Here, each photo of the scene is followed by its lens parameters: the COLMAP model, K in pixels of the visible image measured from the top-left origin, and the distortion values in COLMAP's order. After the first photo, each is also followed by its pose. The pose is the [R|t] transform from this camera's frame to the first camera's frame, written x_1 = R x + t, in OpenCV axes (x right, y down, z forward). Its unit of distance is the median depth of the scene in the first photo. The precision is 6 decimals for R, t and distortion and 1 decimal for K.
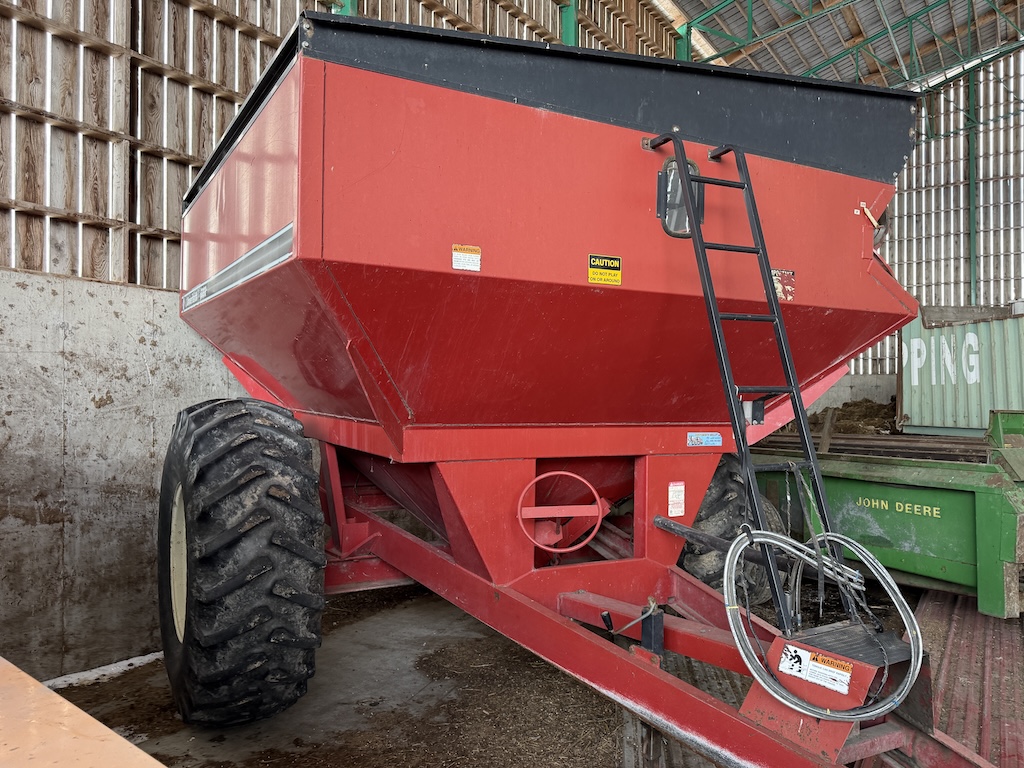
lens RADIAL K [[800.4, 0, 512.7], [0, 800.4, 380.1], [0, 0, 1]] dist [0.055234, -0.060375]
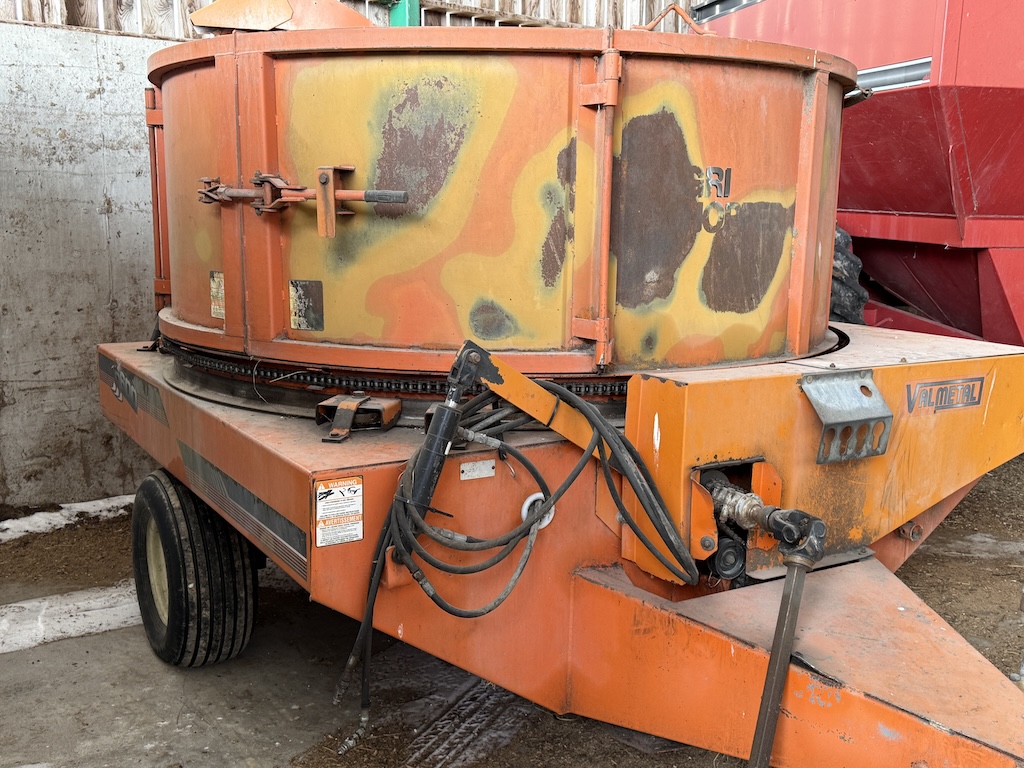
lens RADIAL K [[1062.1, 0, 507.0], [0, 1062.1, 376.8], [0, 0, 1]] dist [0.025239, 0.000000]
pose [[0.949242, 0.050368, -0.310488, -0.262193], [0.006431, 0.983782, 0.179253, 0.002386], [0.314481, -0.172151, 0.933523, -0.703908]]
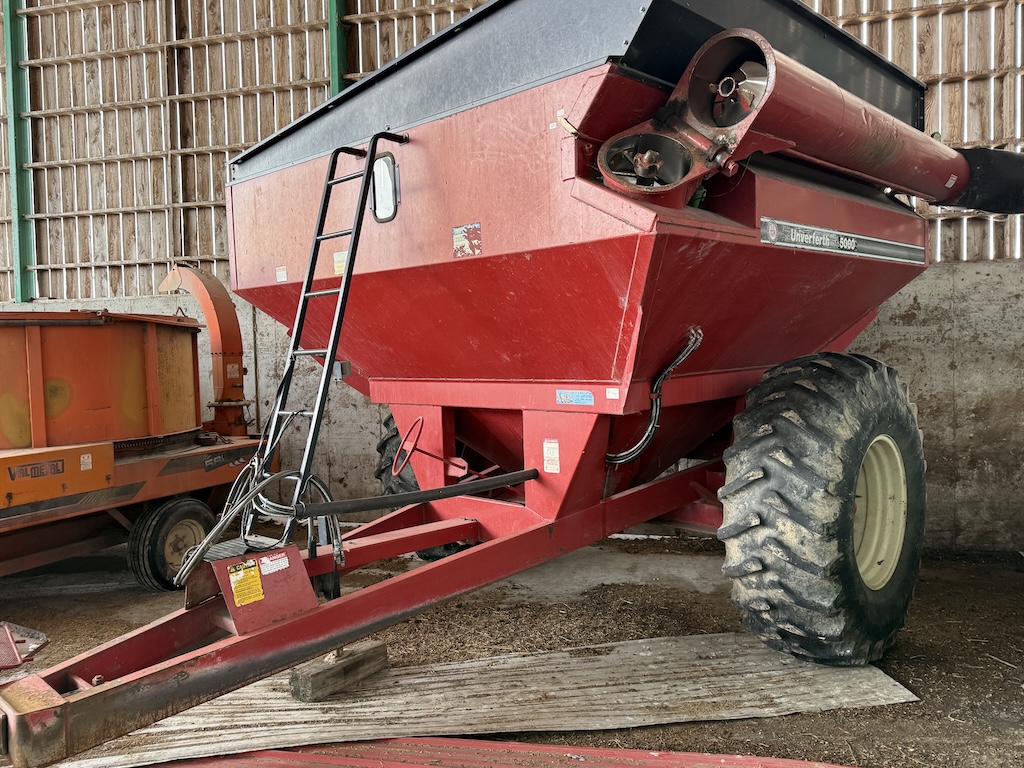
lens RADIAL K [[800.4, 0, 511.2], [0, 800.4, 383.5], [0, 0, 1]] dist [0.055234, -0.060375]
pose [[0.288913, 0.023388, -0.957070, 1.131787], [0.041462, 0.998458, 0.036916, 0.019441], [0.956457, -0.050348, 0.287497, 0.665355]]
